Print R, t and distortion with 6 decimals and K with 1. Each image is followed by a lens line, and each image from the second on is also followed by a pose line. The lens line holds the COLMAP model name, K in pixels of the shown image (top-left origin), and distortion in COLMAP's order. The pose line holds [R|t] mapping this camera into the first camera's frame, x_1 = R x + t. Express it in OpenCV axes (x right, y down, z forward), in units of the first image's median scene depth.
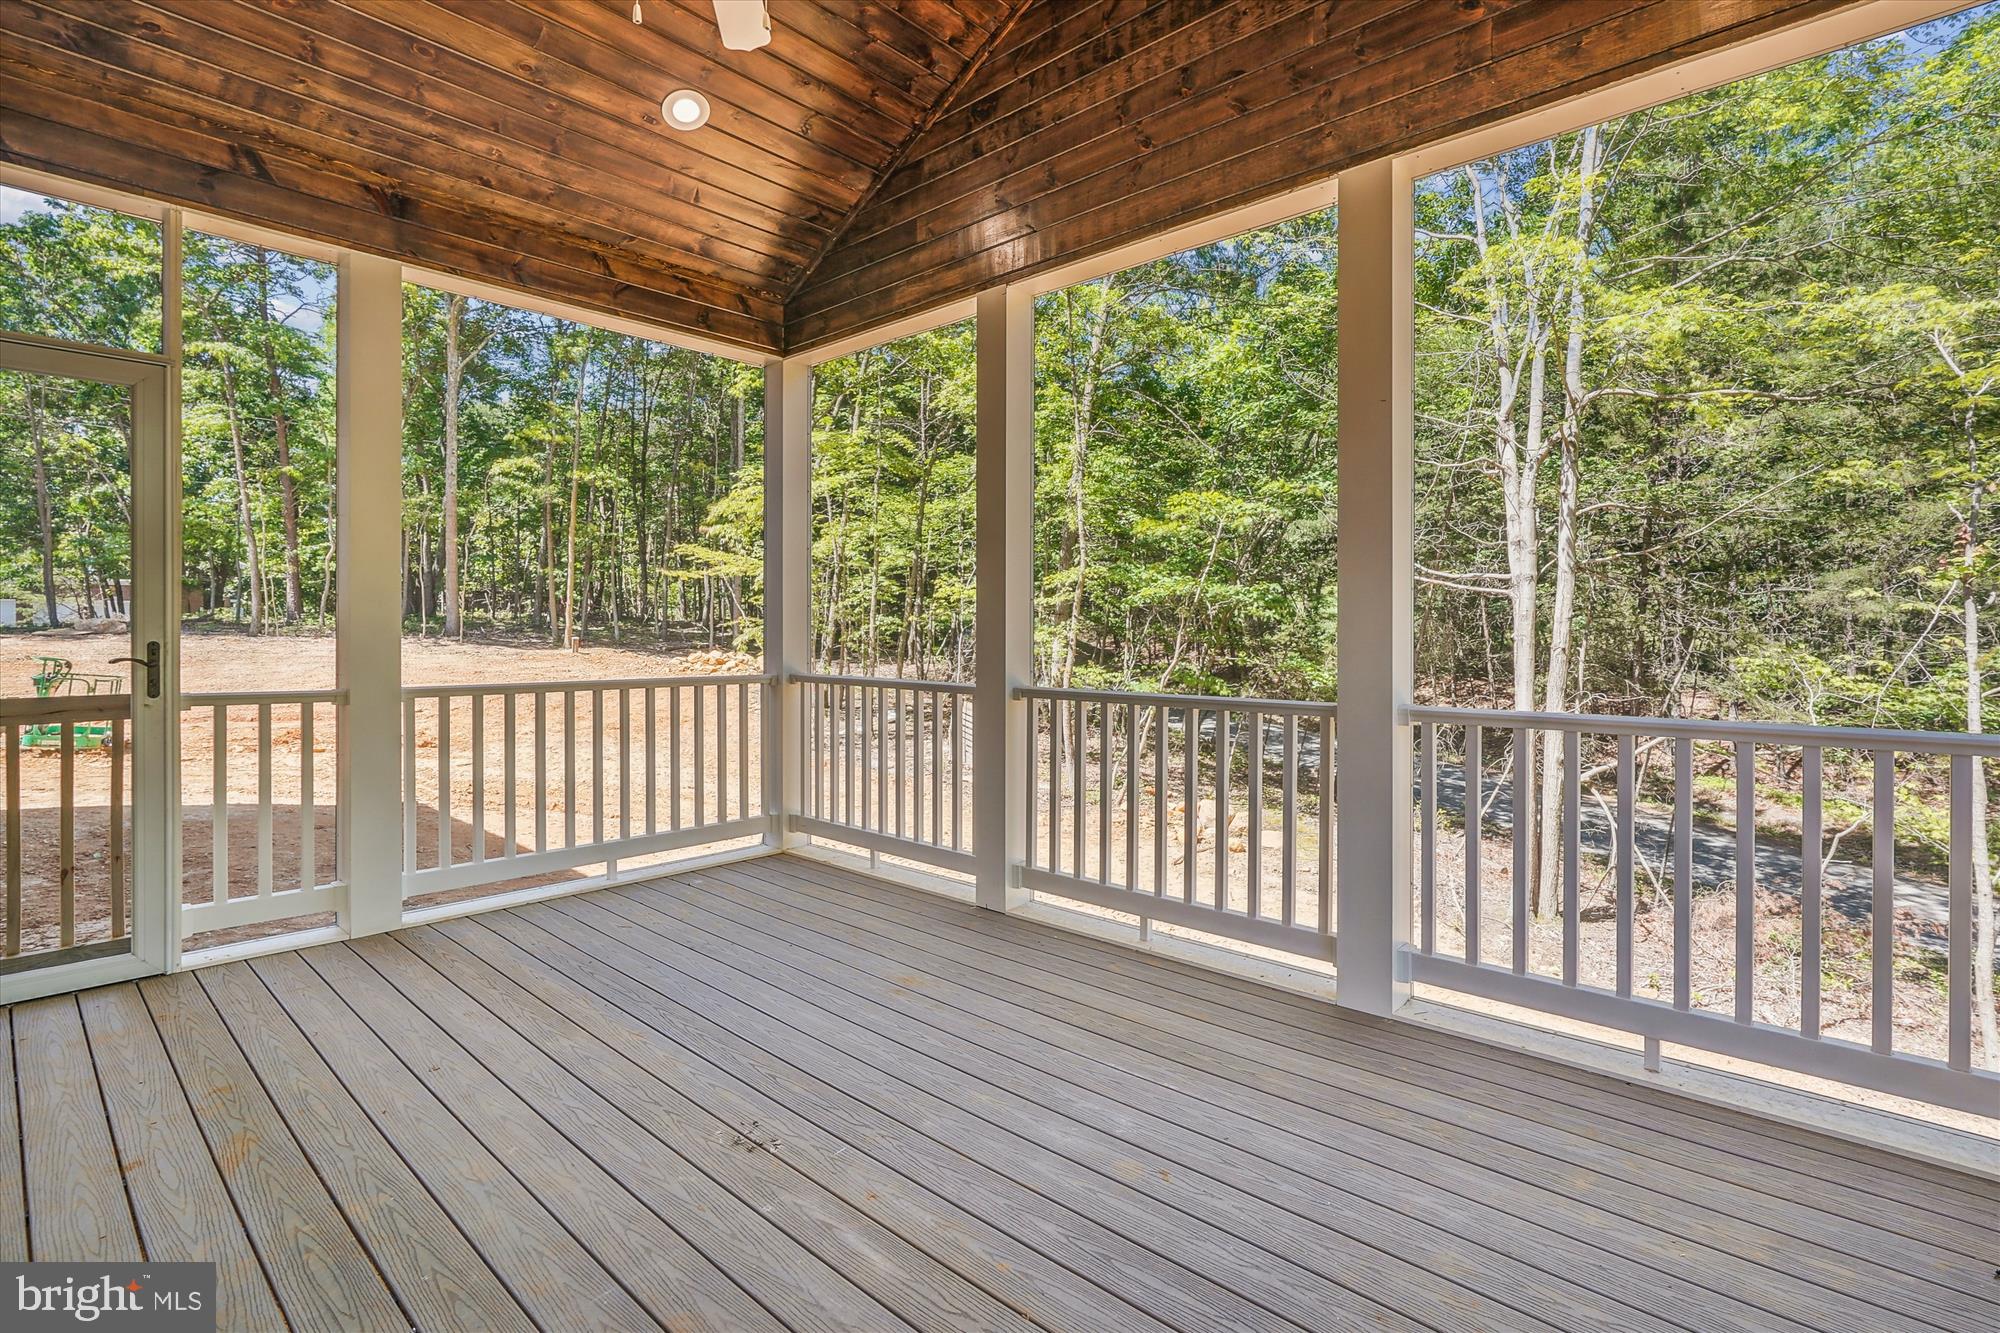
lens RADIAL K [[938.0, 0, 982.4], [0, 938.0, 635.3], [0, 0, 1]] dist [-0.000874, -0.000327]
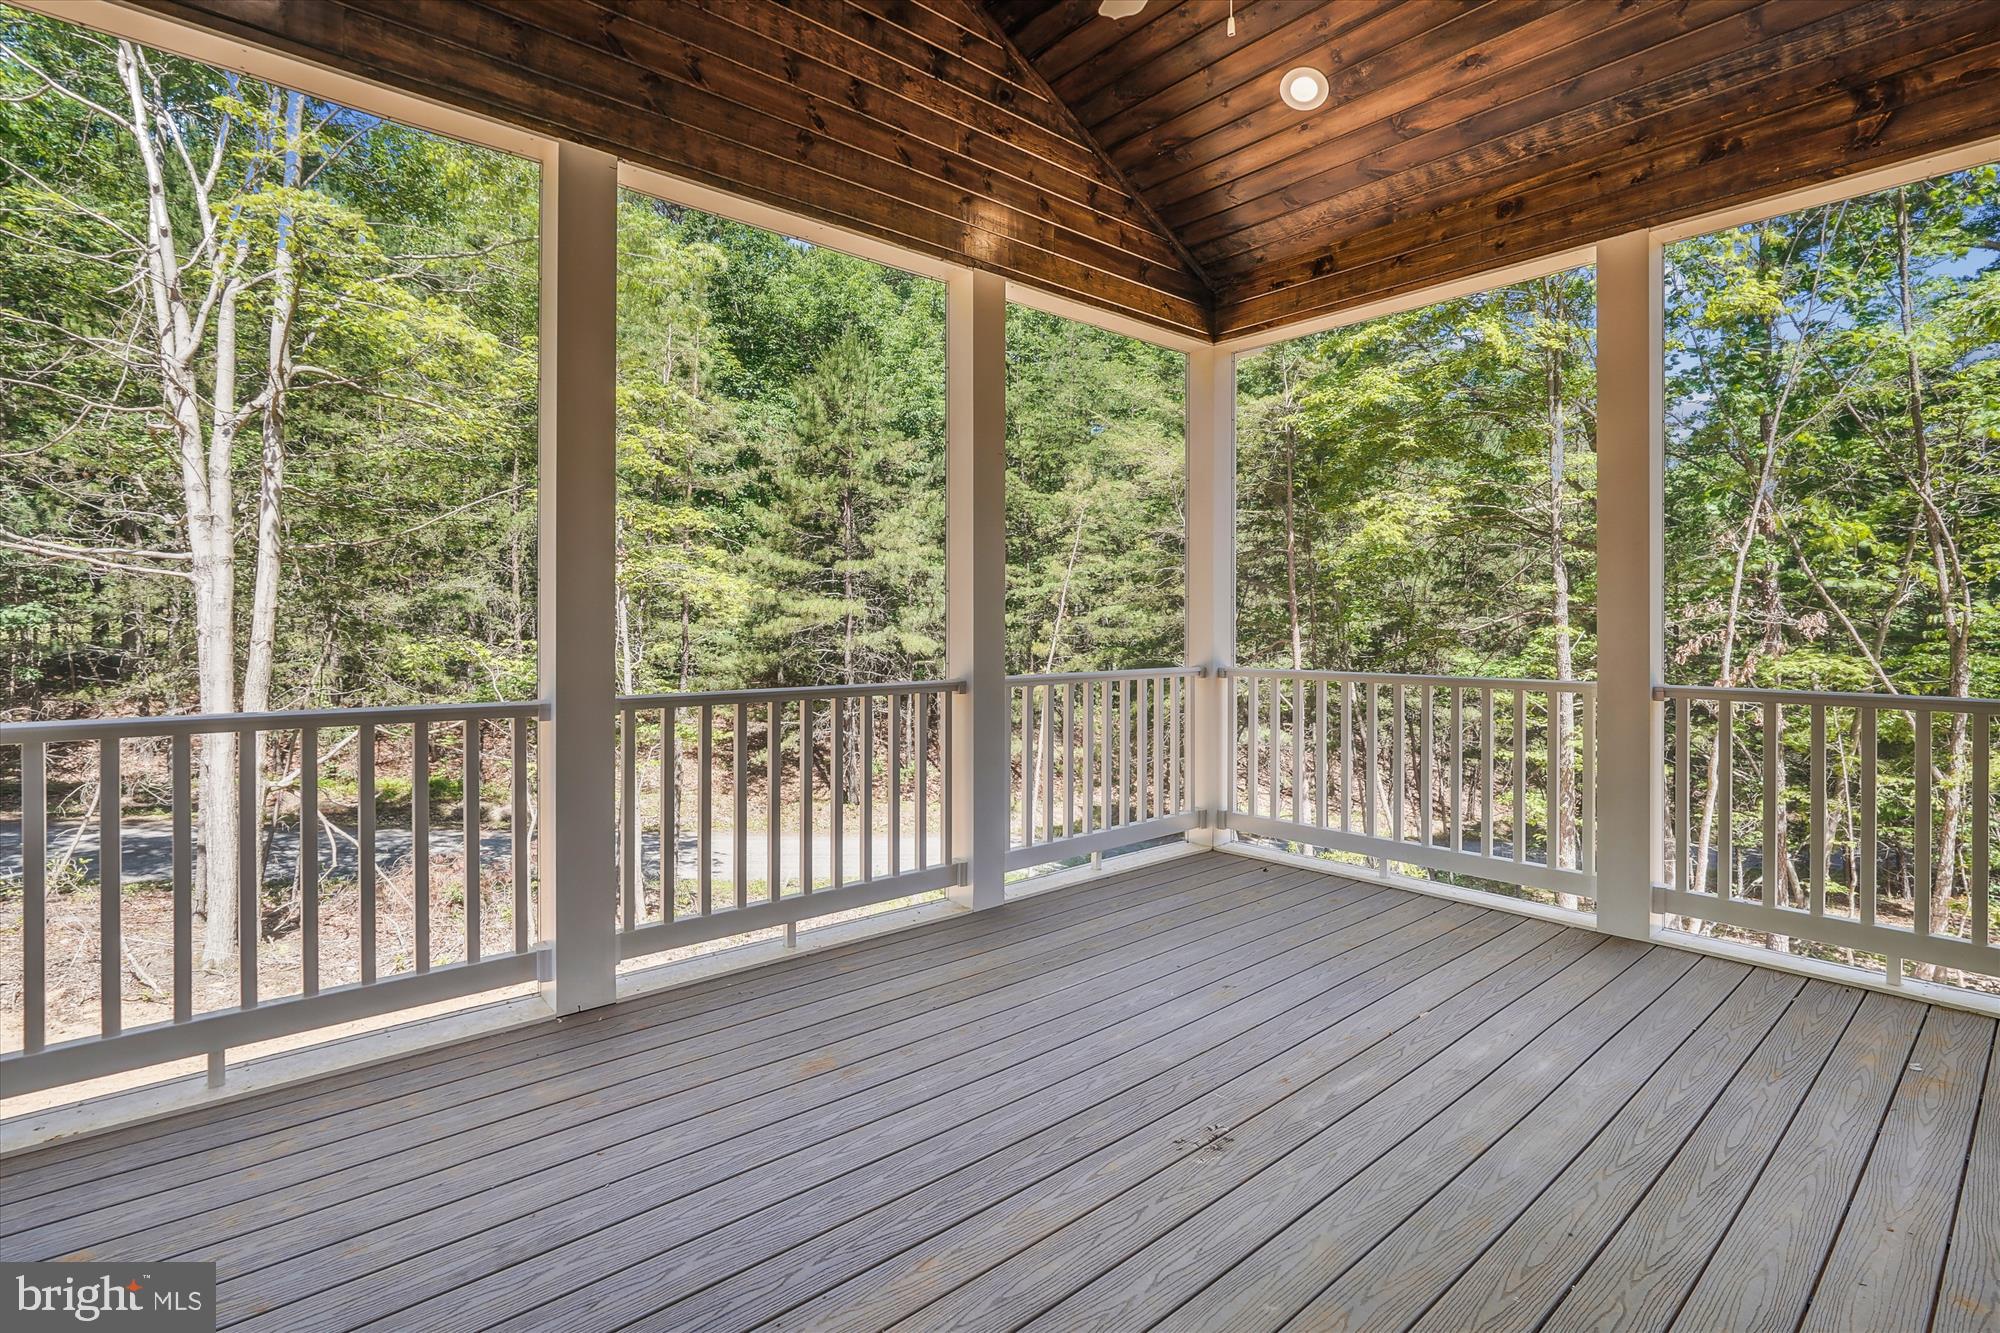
lens RADIAL K [[938.0, 0, 999.6], [0, 938.0, 660.5], [0, 0, 1]] dist [-0.000874, -0.000327]
pose [[0.093915, -0.030261, 0.995120, -0.764313], [-0.007538, 0.999488, 0.031105, -0.002464], [-0.995552, -0.010422, 0.093639, 0.696860]]
